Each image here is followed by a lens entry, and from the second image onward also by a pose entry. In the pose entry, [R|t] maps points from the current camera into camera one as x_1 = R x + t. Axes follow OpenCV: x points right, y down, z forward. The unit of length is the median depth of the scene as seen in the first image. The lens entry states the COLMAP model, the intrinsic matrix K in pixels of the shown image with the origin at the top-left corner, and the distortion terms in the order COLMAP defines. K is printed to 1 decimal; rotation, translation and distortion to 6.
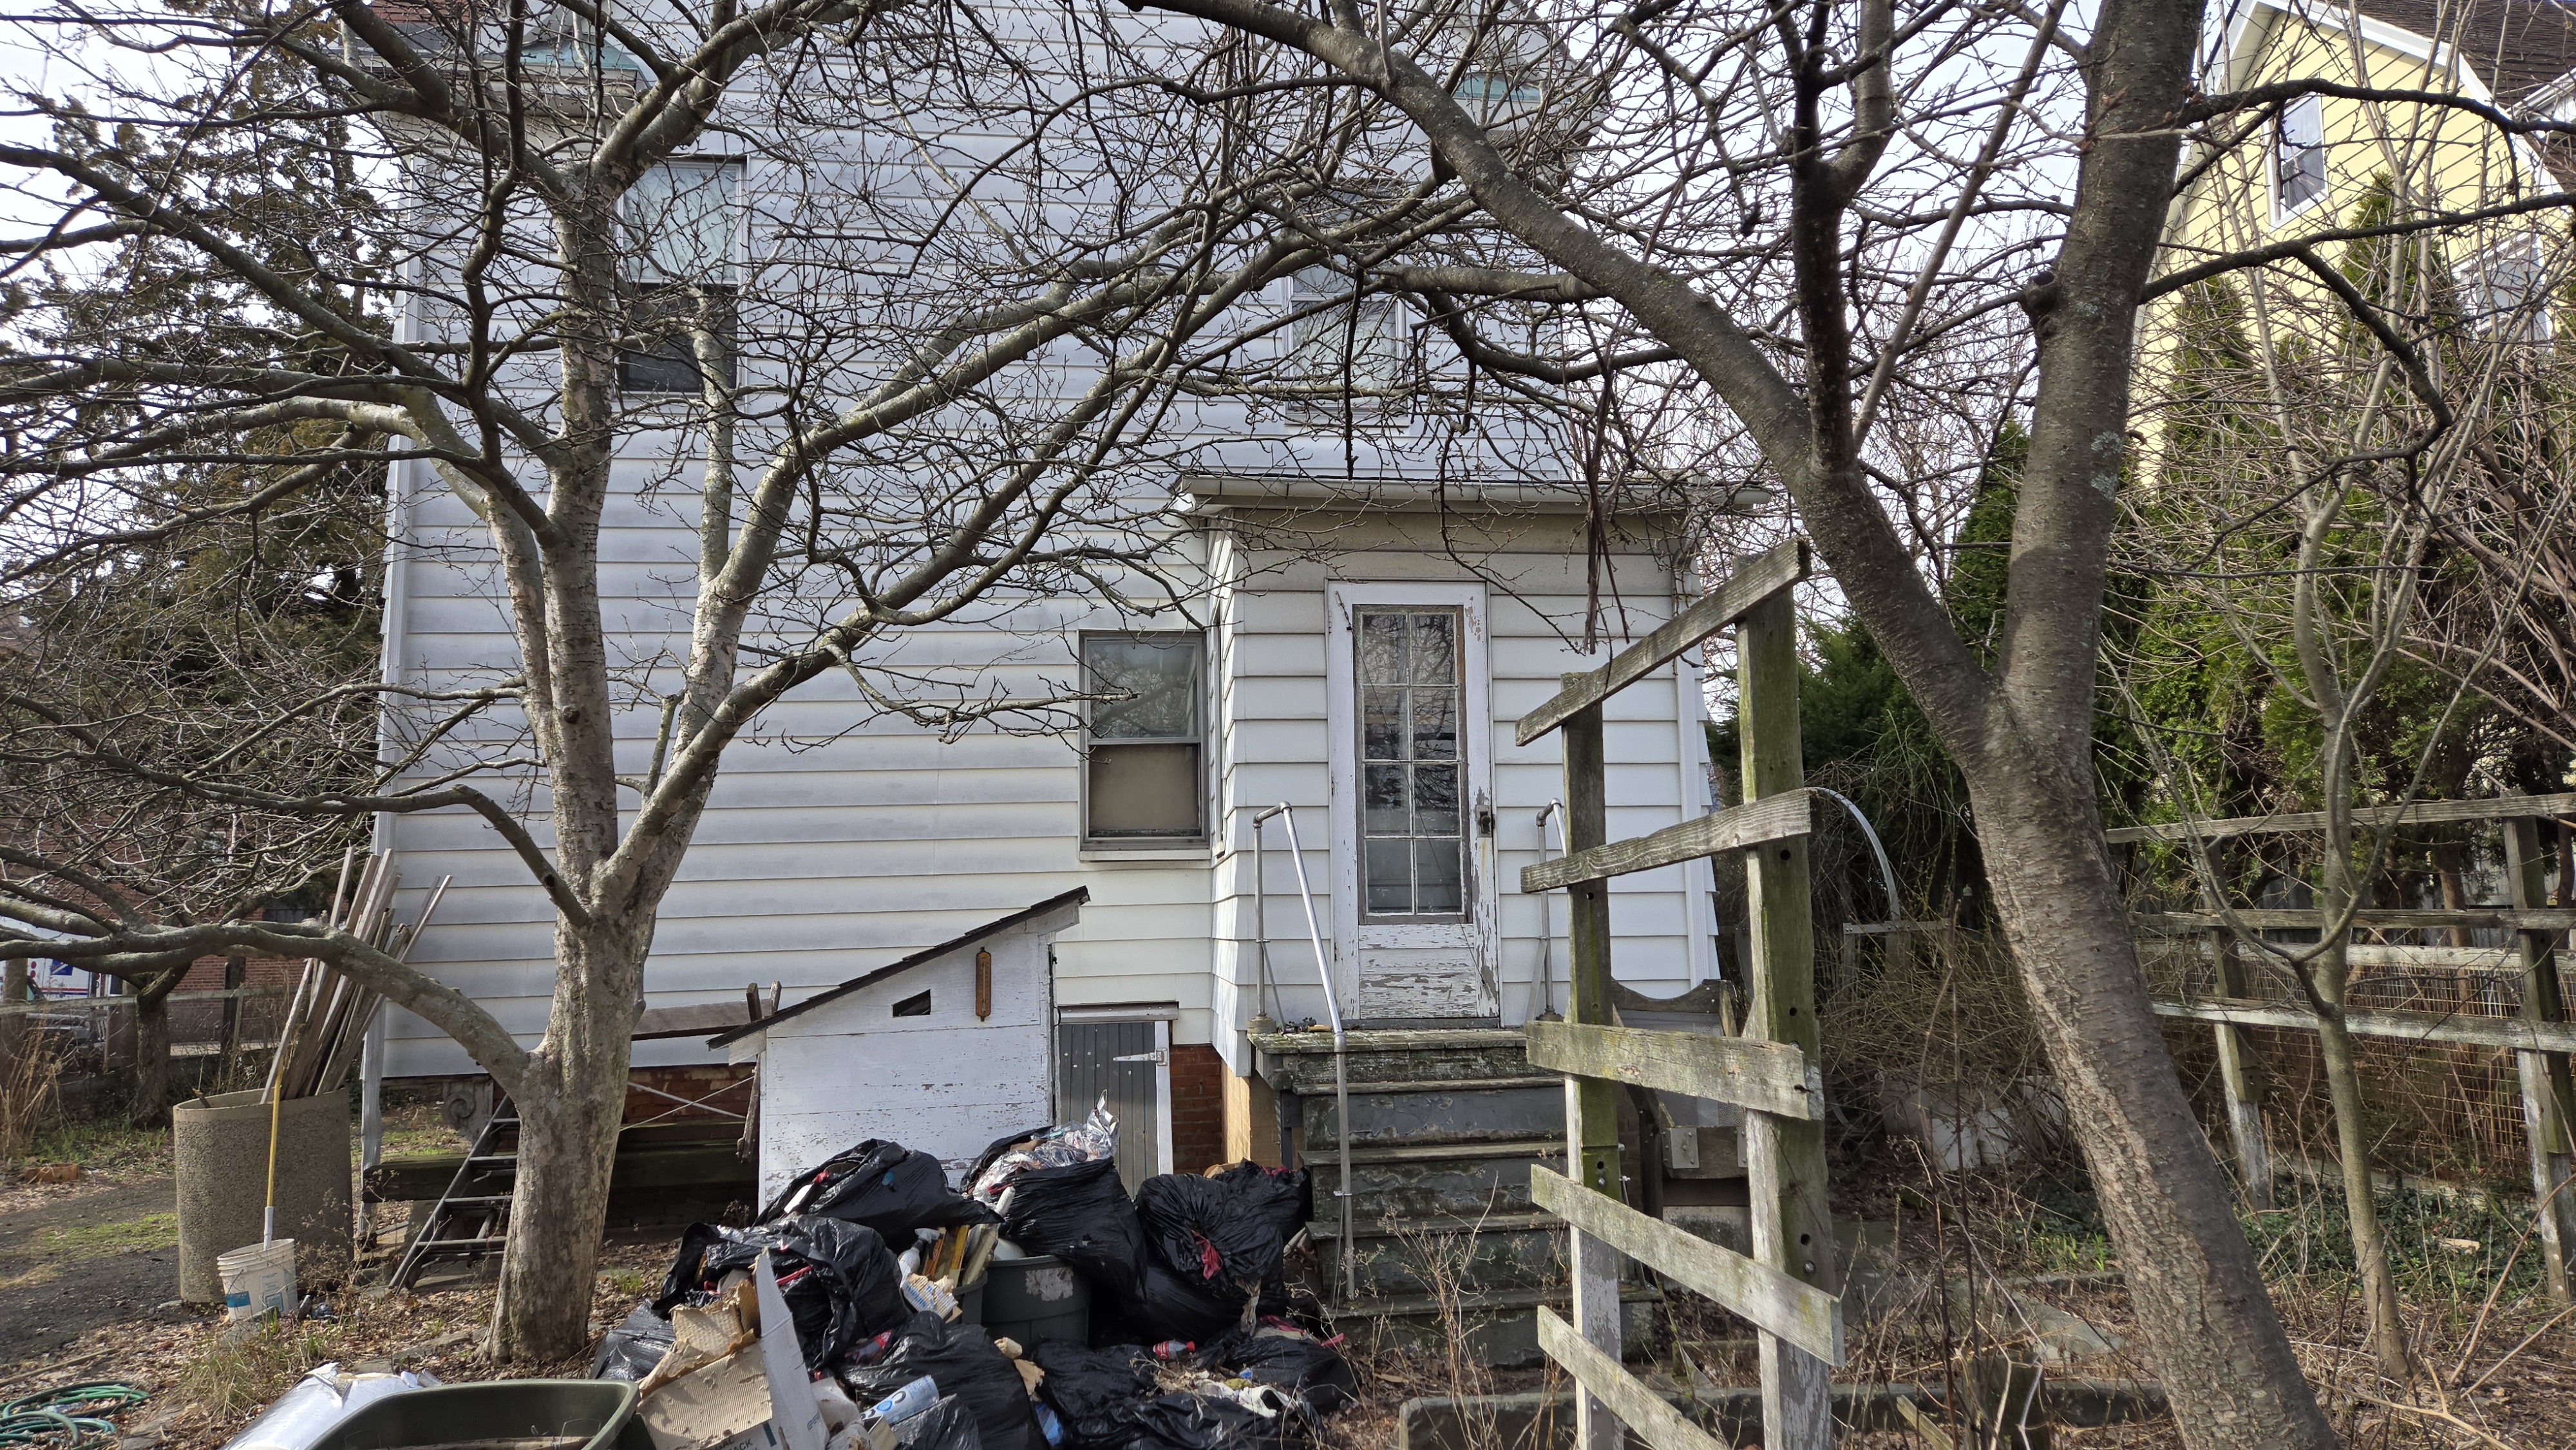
lens RADIAL K [[1707.1, 0, 1332.0], [0, 1707.1, 715.2], [0, 0, 1]] dist [0.086479, -0.077619]
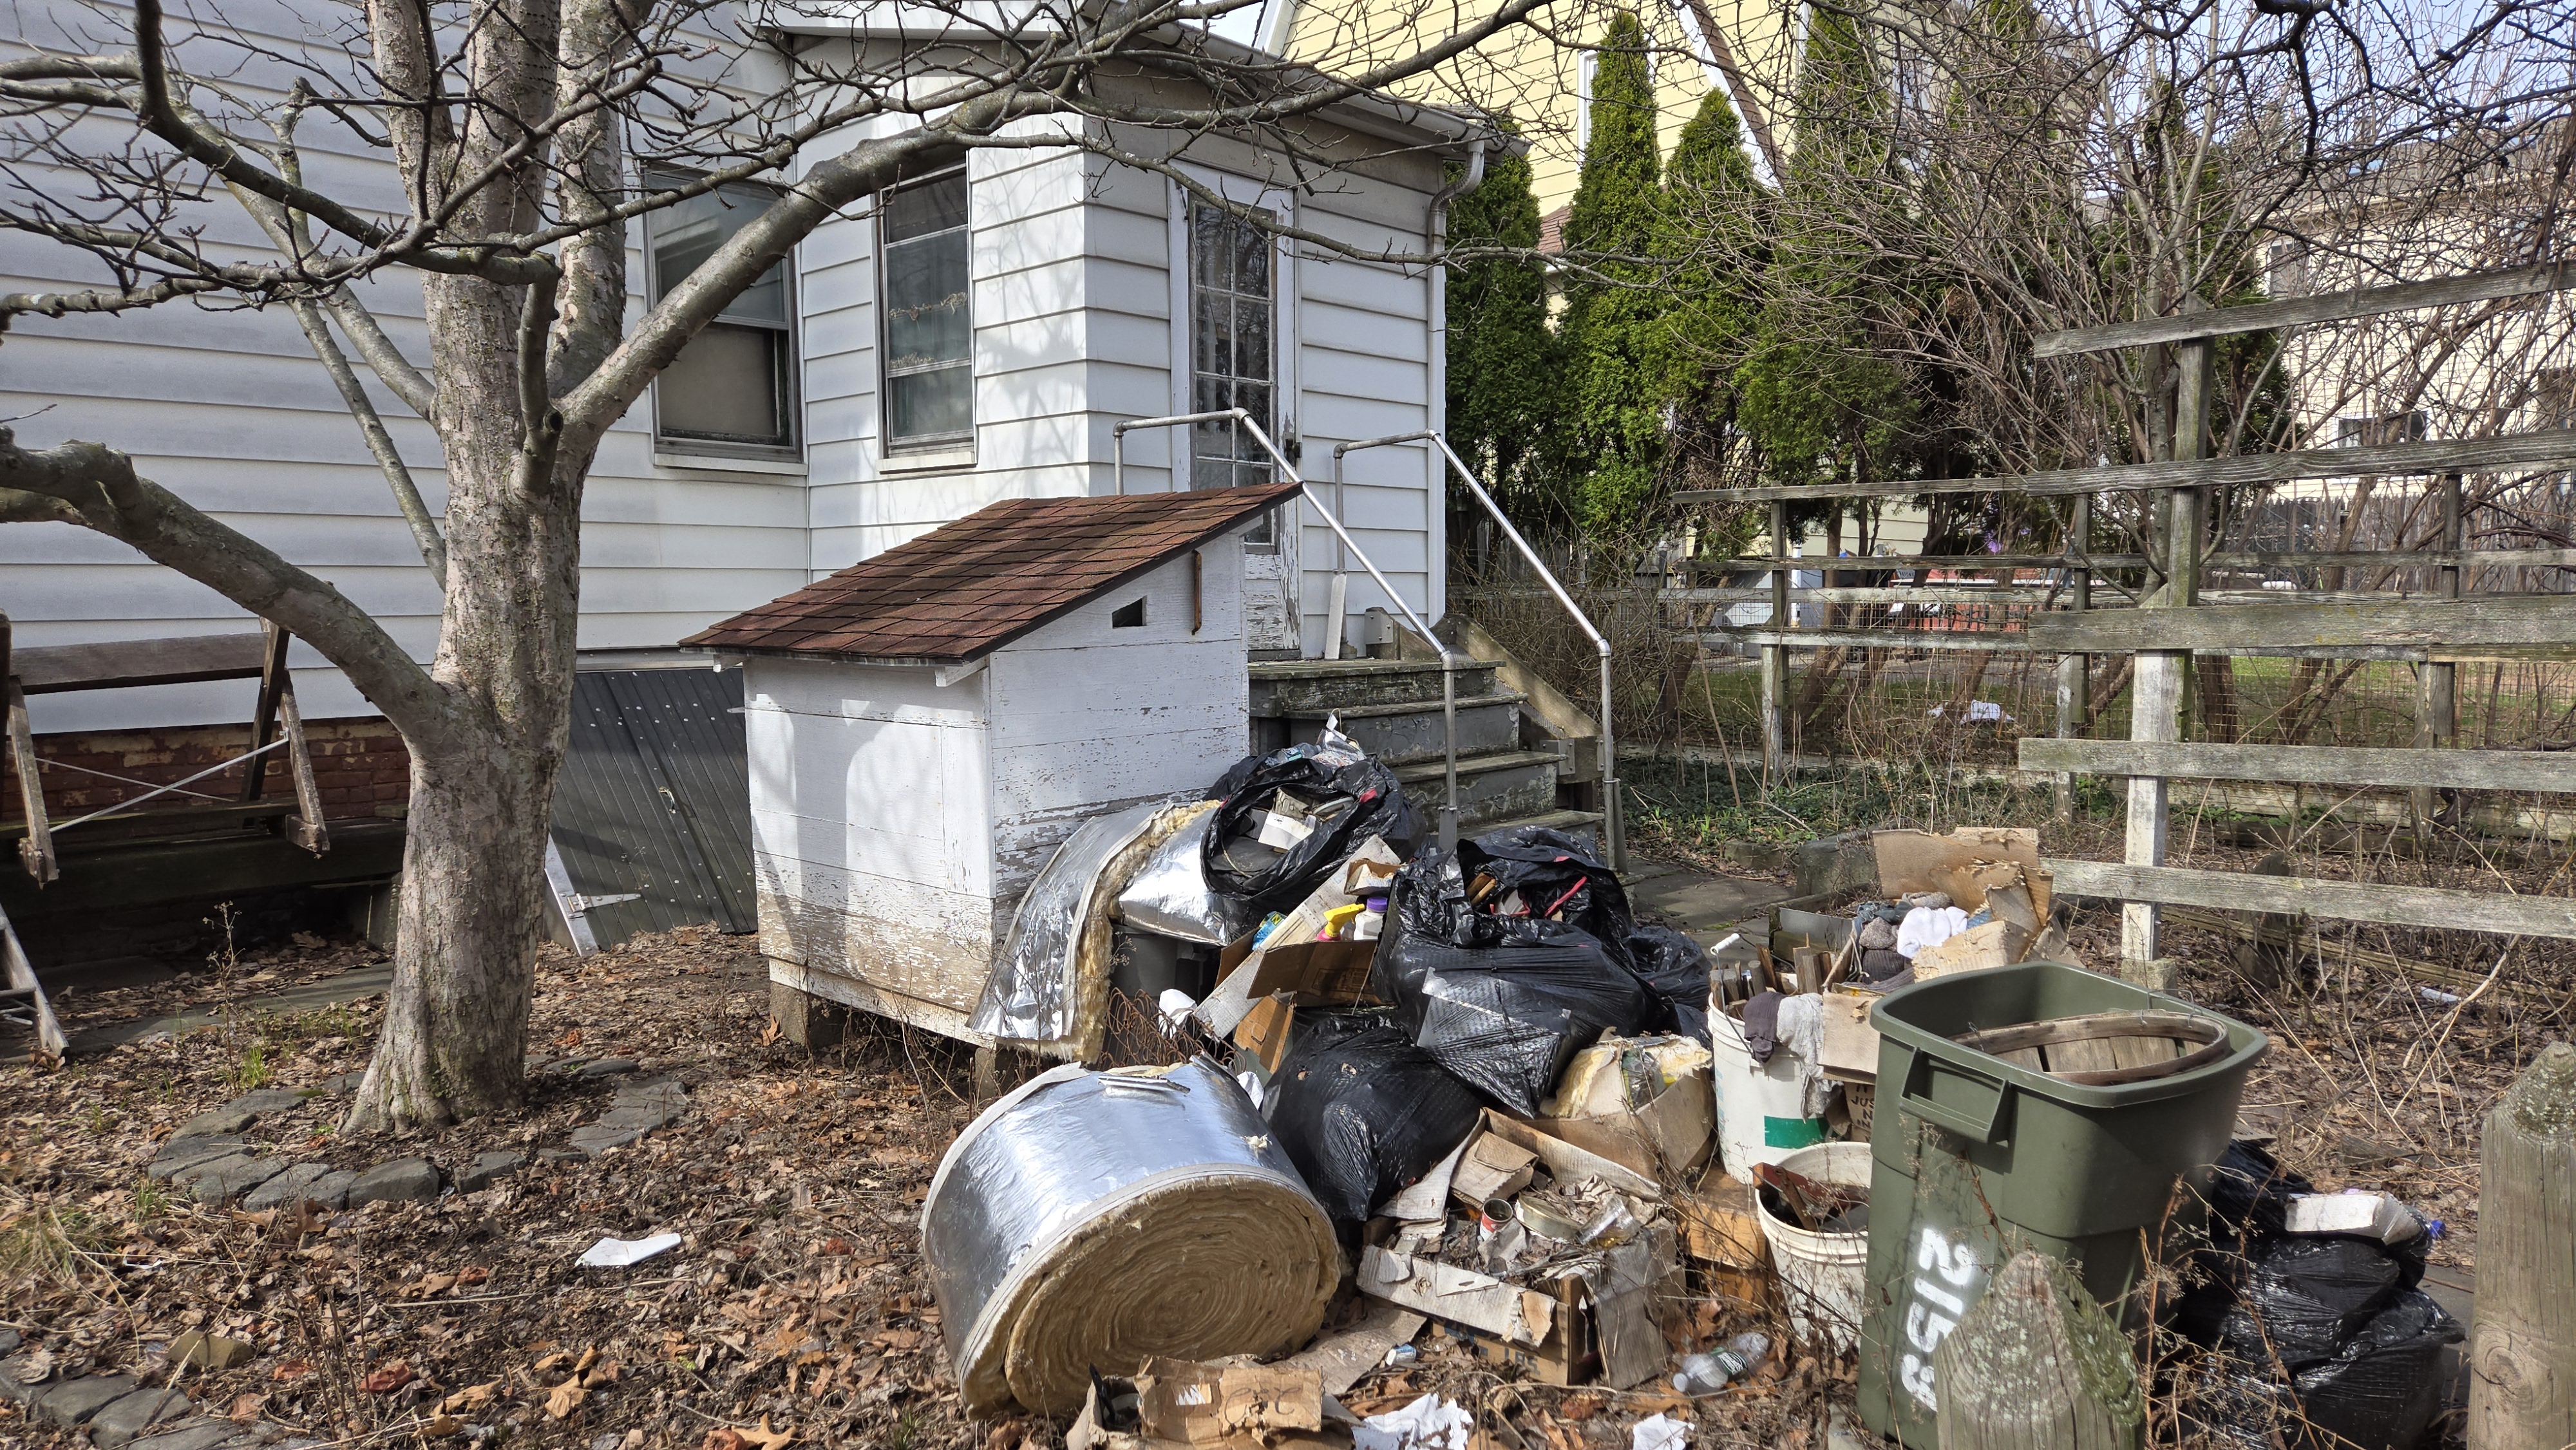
lens RADIAL K [[1707.1, 0, 1332.0], [0, 1707.1, 715.2], [0, 0, 1]] dist [0.086479, -0.077619]
pose [[0.758857, -0.027484, 0.650677, -0.530620], [-0.091181, 0.984784, 0.147938, 0.065578], [-0.644843, -0.171594, 0.744804, 0.244096]]
